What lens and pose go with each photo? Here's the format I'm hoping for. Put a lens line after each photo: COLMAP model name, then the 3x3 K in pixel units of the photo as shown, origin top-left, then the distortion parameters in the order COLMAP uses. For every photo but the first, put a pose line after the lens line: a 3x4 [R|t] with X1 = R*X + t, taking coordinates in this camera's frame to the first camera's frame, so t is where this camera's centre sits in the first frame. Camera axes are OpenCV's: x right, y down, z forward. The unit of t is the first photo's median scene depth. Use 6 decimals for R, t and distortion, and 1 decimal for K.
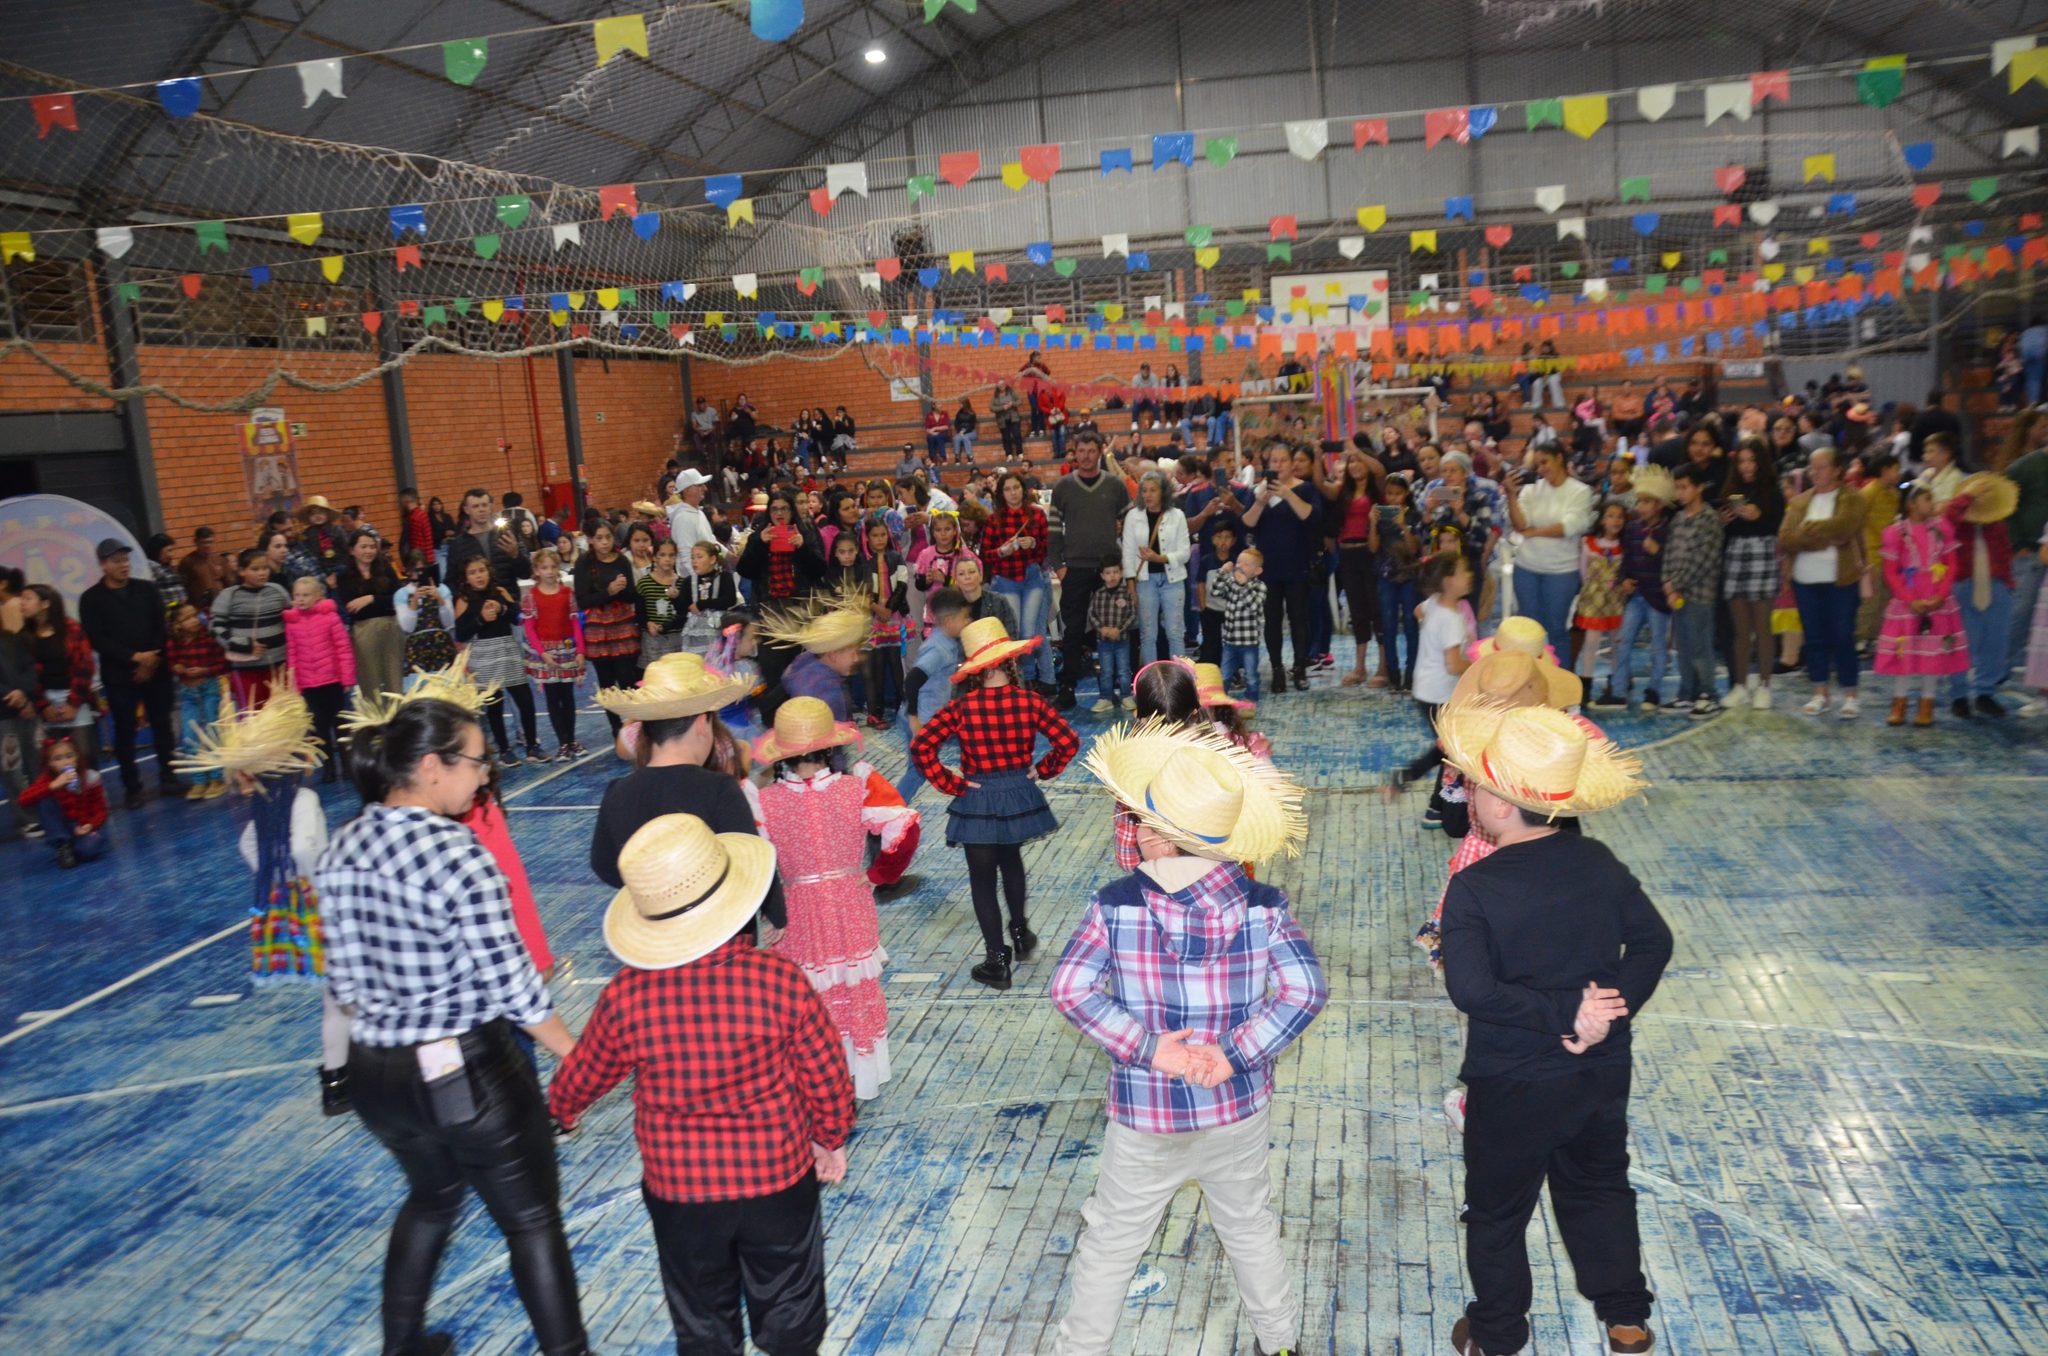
lens RADIAL K [[1589.0, 0, 1037.5], [0, 1589.0, 695.9], [0, 0, 1]] dist [-0.159269, 0.108242]
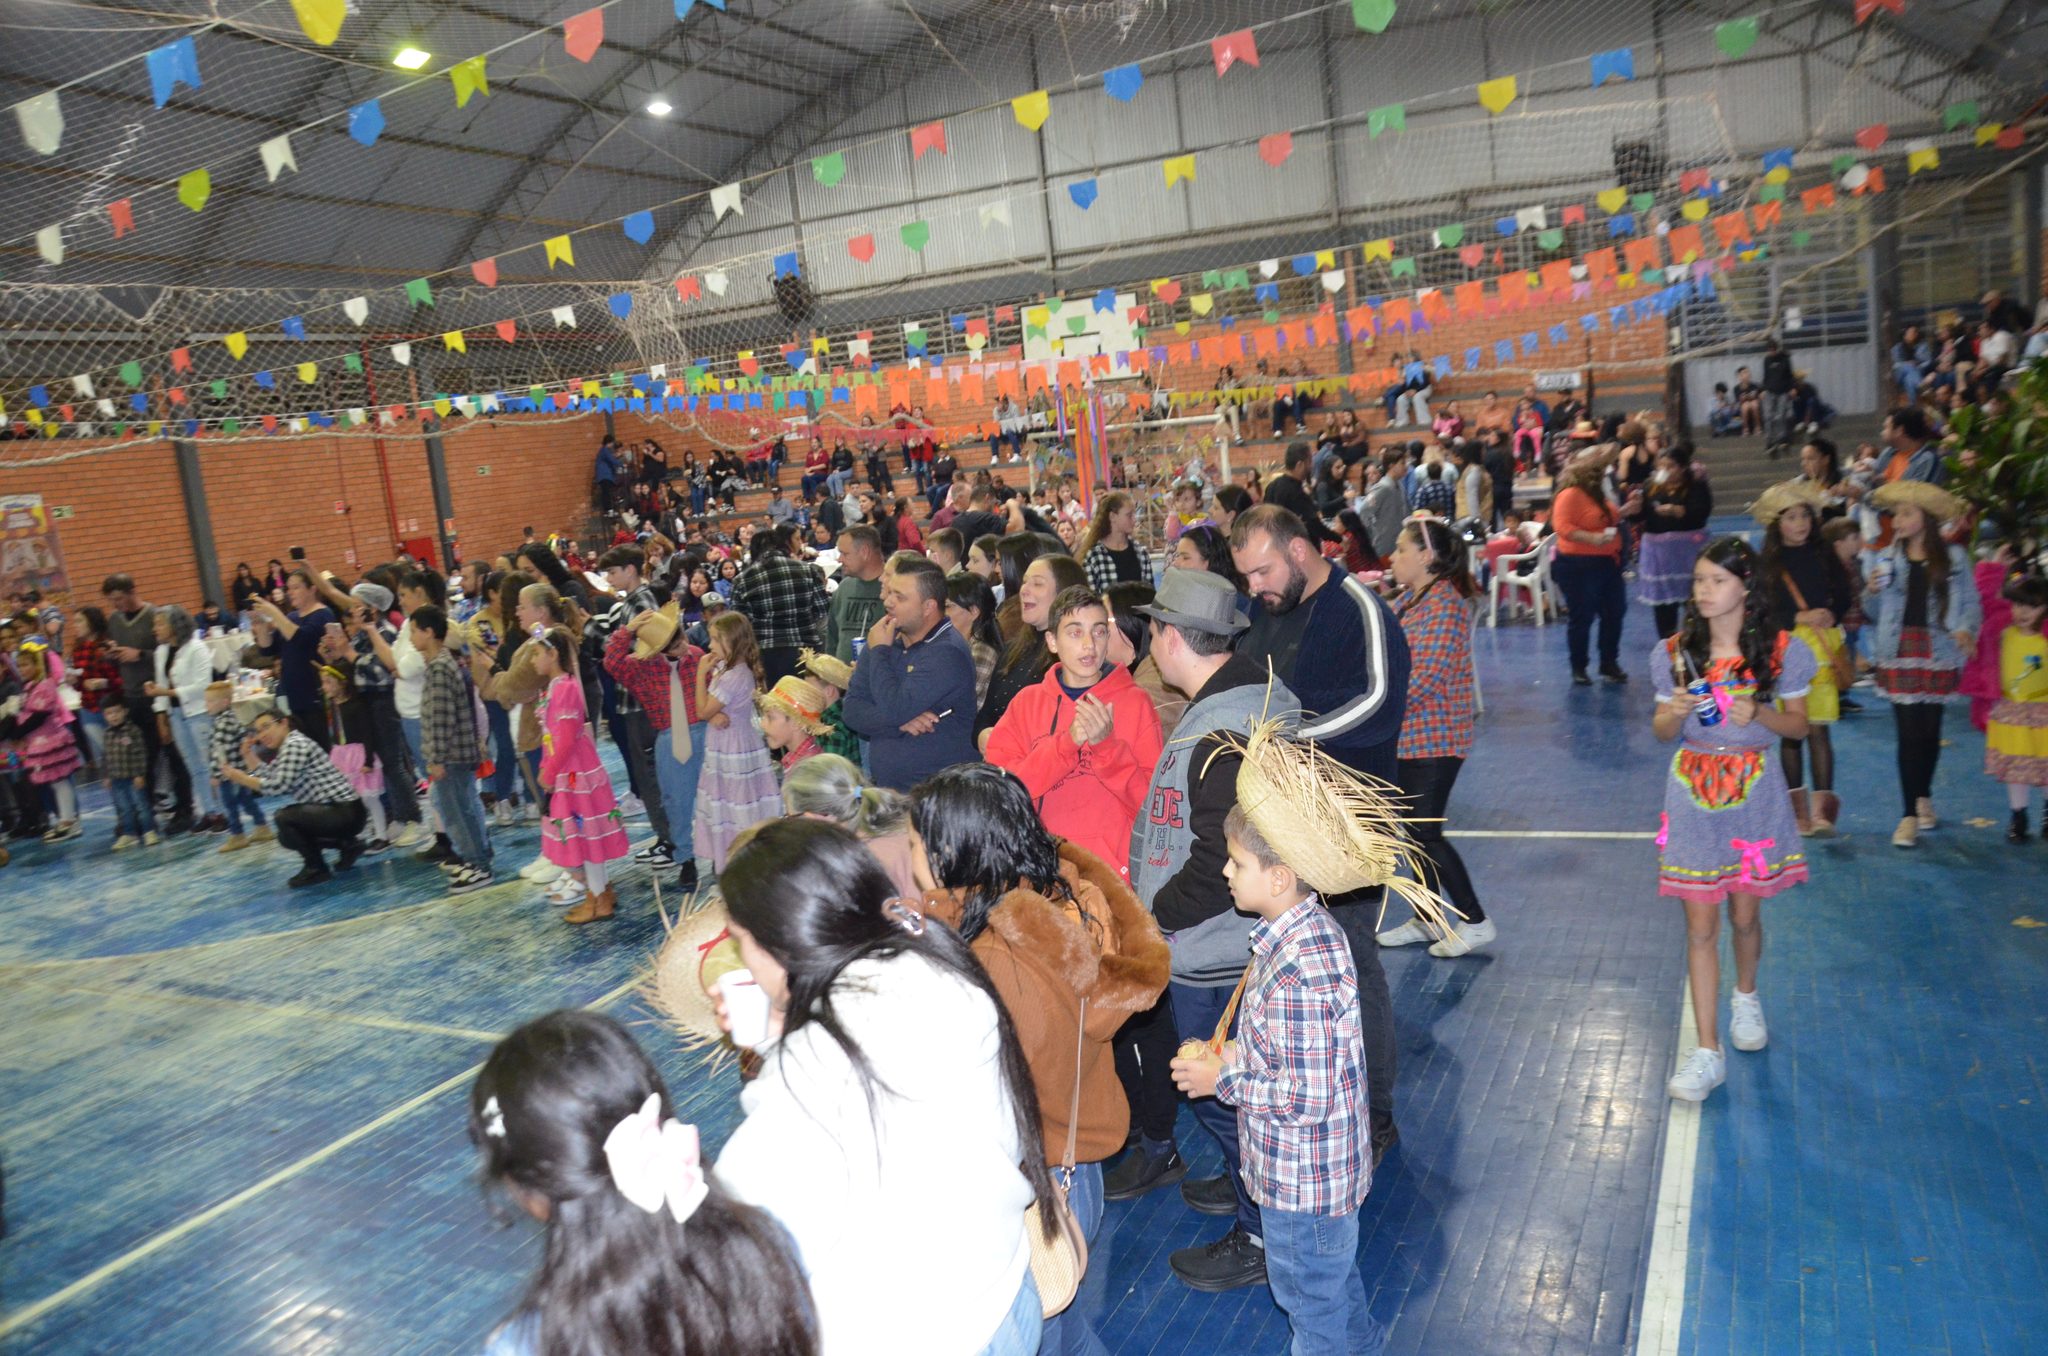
lens RADIAL K [[1589.0, 0, 1032.7], [0, 1589.0, 699.2], [0, 0, 1]] dist [-0.159269, 0.108242]
pose [[0.973228, 0.003183, -0.229819, 0.319109], [-0.001072, 0.999956, 0.009310, -0.035317], [0.229838, -0.008815, 0.973189, 0.069632]]
